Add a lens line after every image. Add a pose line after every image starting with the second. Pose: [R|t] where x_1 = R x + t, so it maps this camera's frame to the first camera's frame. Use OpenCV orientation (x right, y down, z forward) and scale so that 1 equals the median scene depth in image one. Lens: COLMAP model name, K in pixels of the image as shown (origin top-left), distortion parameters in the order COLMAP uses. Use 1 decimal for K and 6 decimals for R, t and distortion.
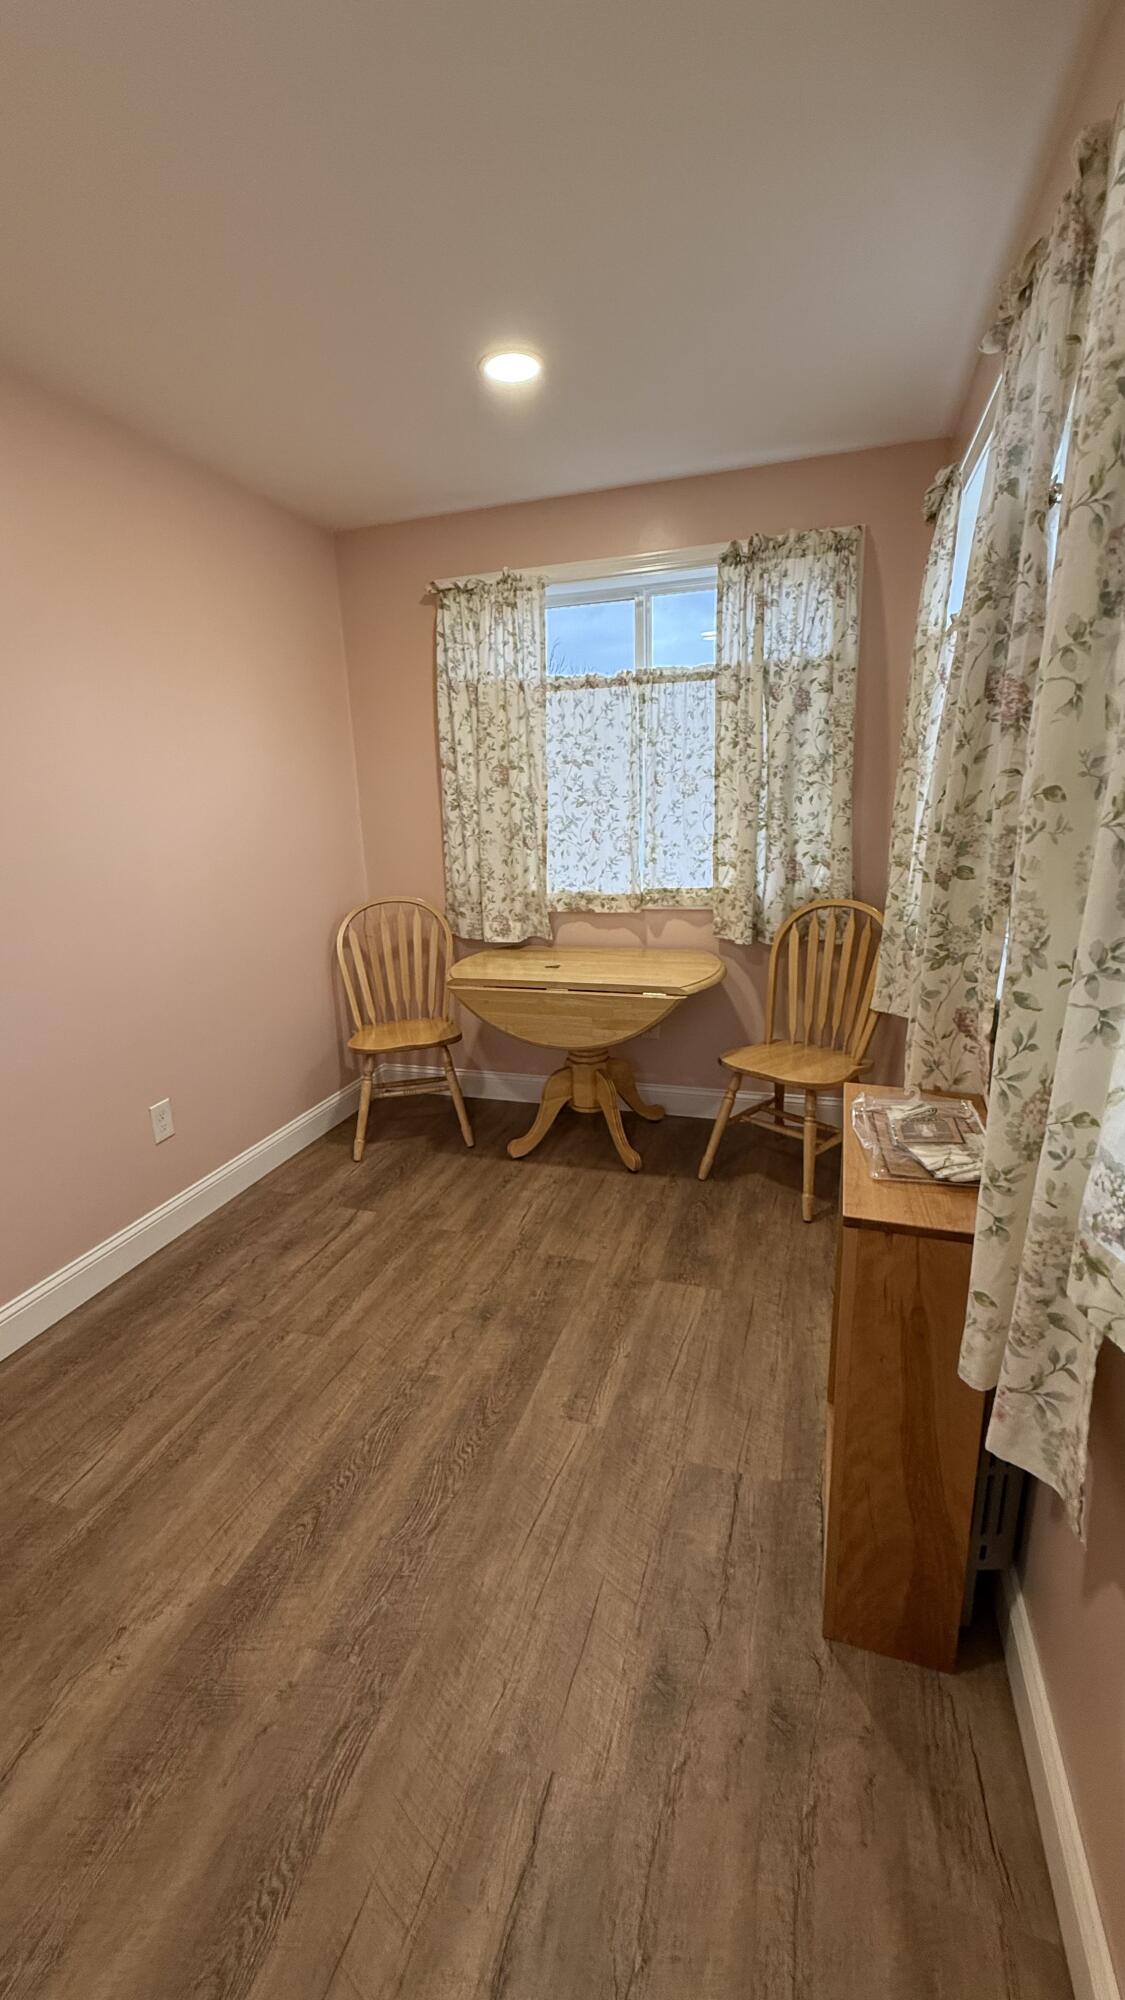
lens RADIAL K [[794.5, 0, 562.0], [0, 794.5, 994.9], [0, 0, 1]] dist [-0.000519, 0.000208]
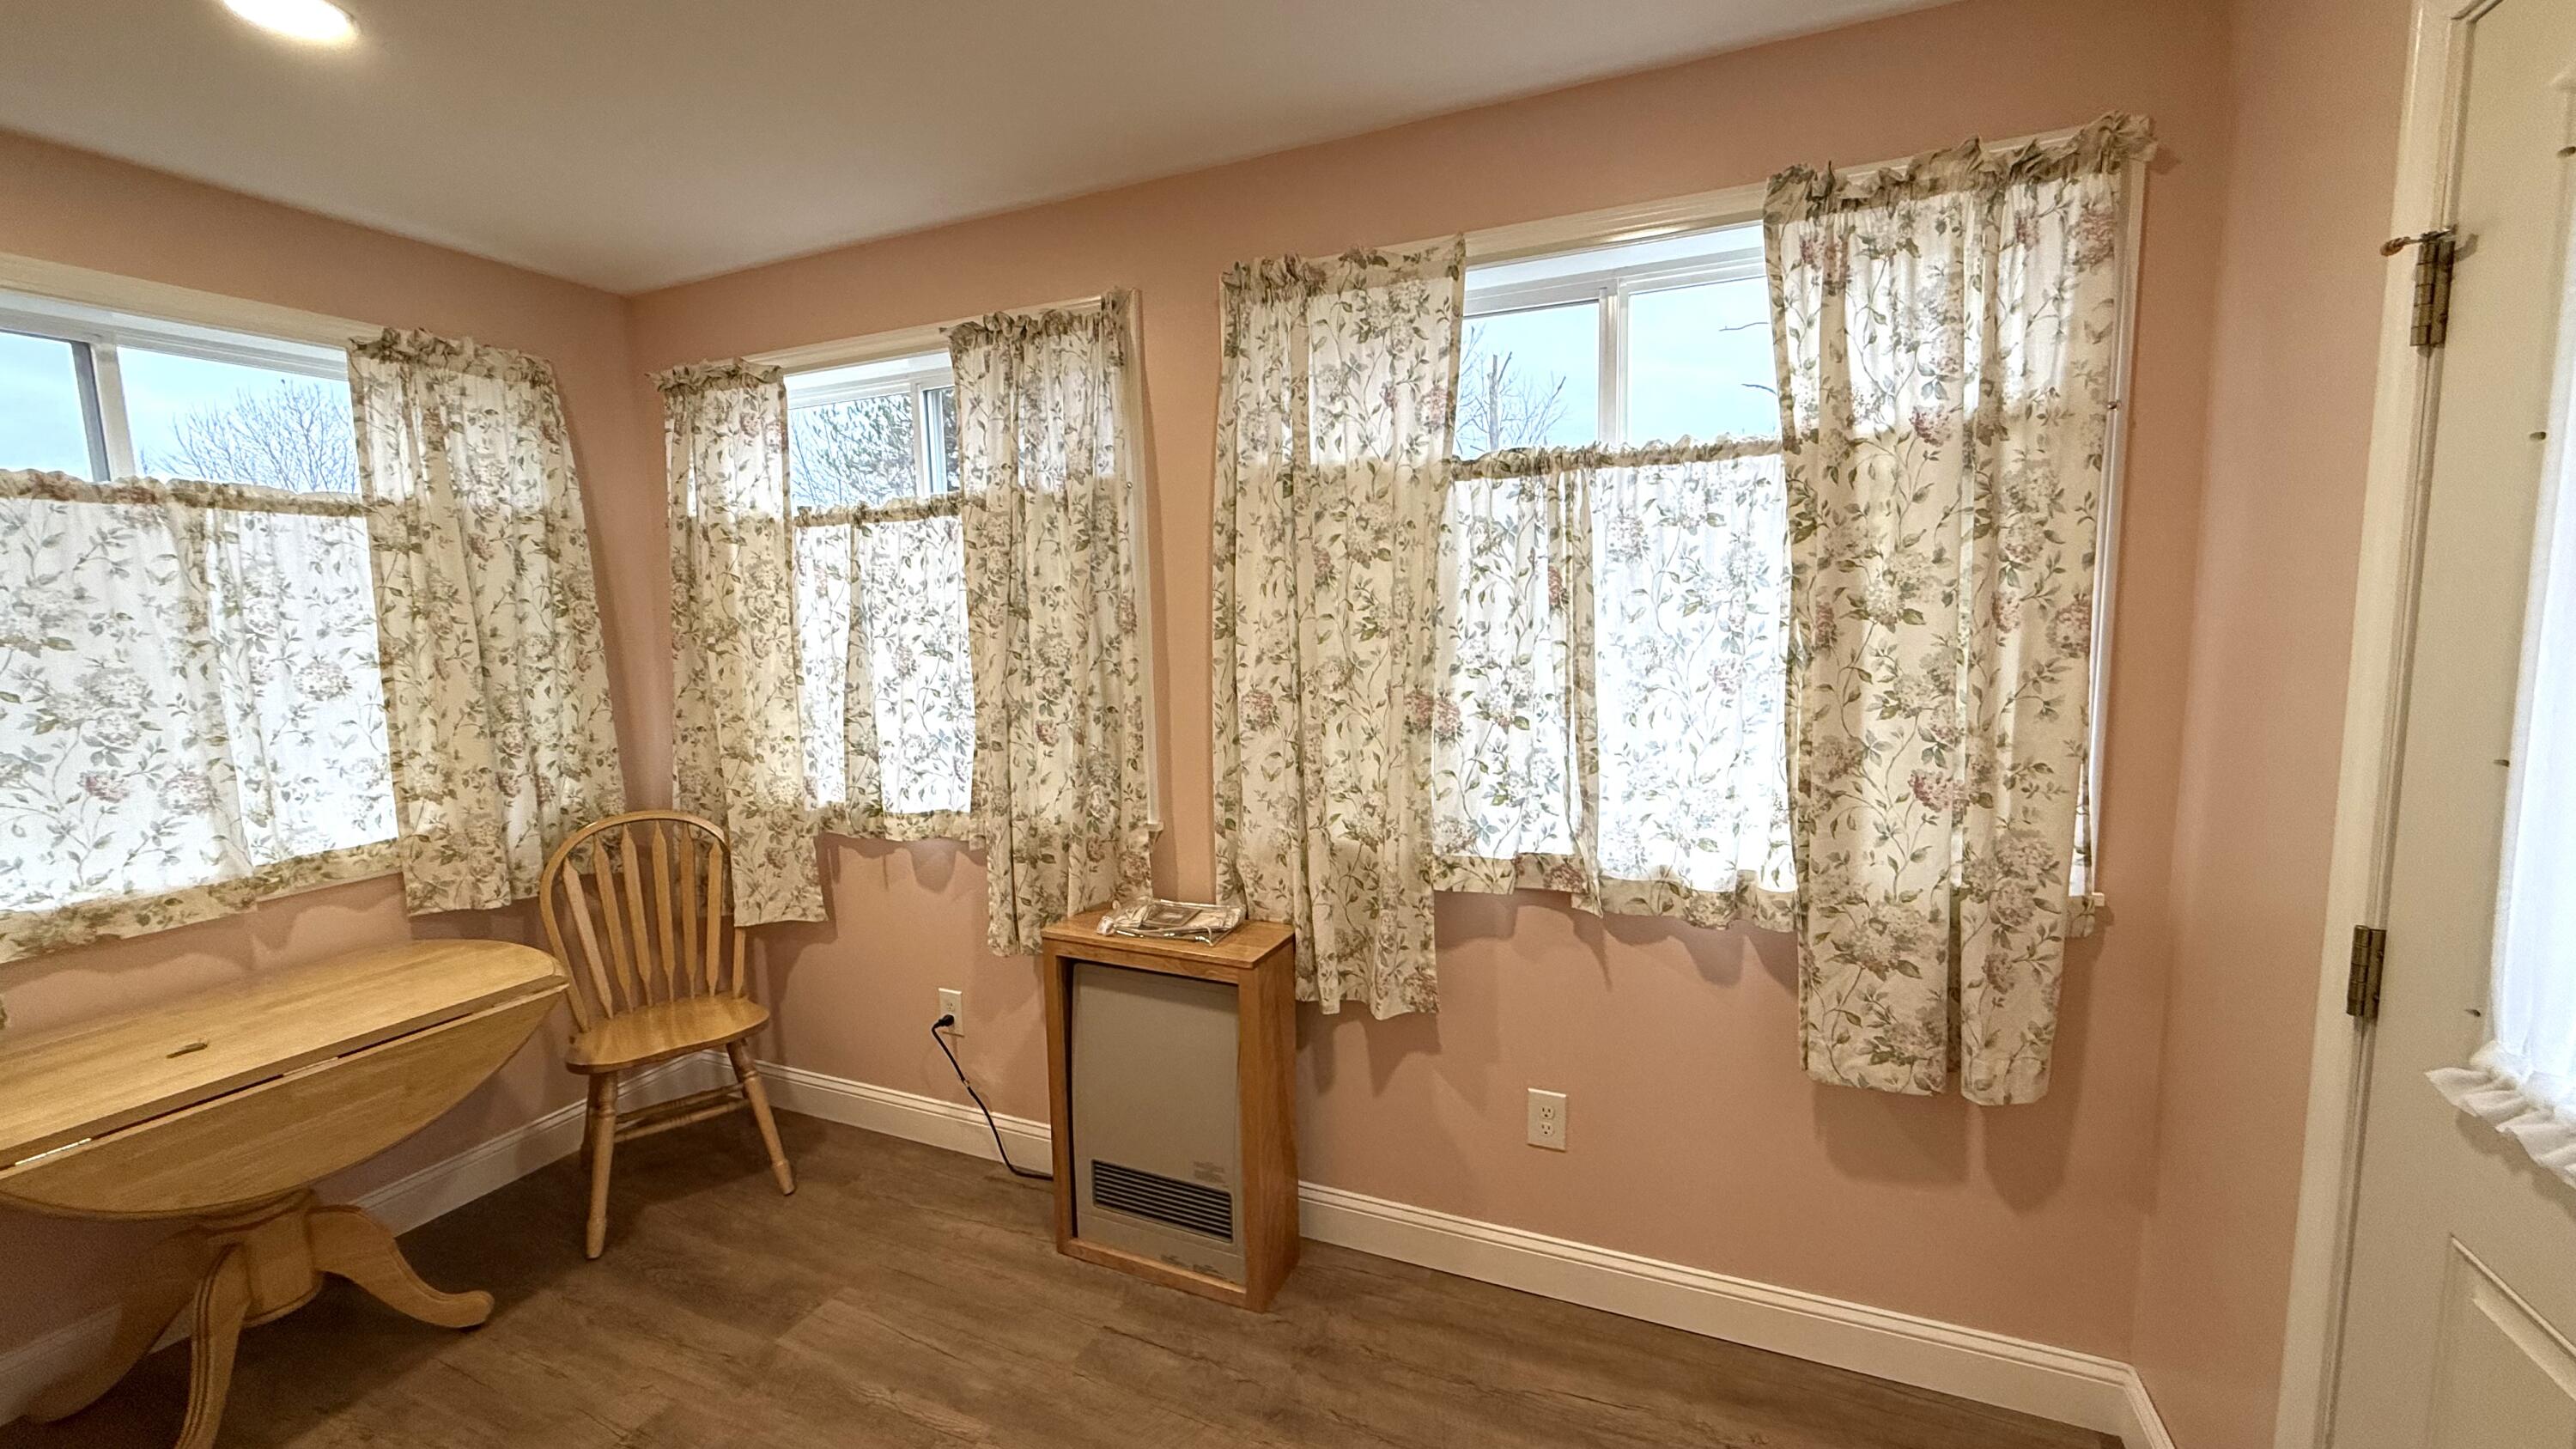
lens RADIAL K [[1023.5, 0, 1281.4], [0, 1023.5, 726.1], [0, 0, 1]] dist [-0.000519, 0.000208]
pose [[0.109782, -0.084008, 0.990399, -0.548349], [0.266215, 0.962503, 0.052133, -0.081727], [-0.957642, 0.257936, 0.128029, 0.229465]]
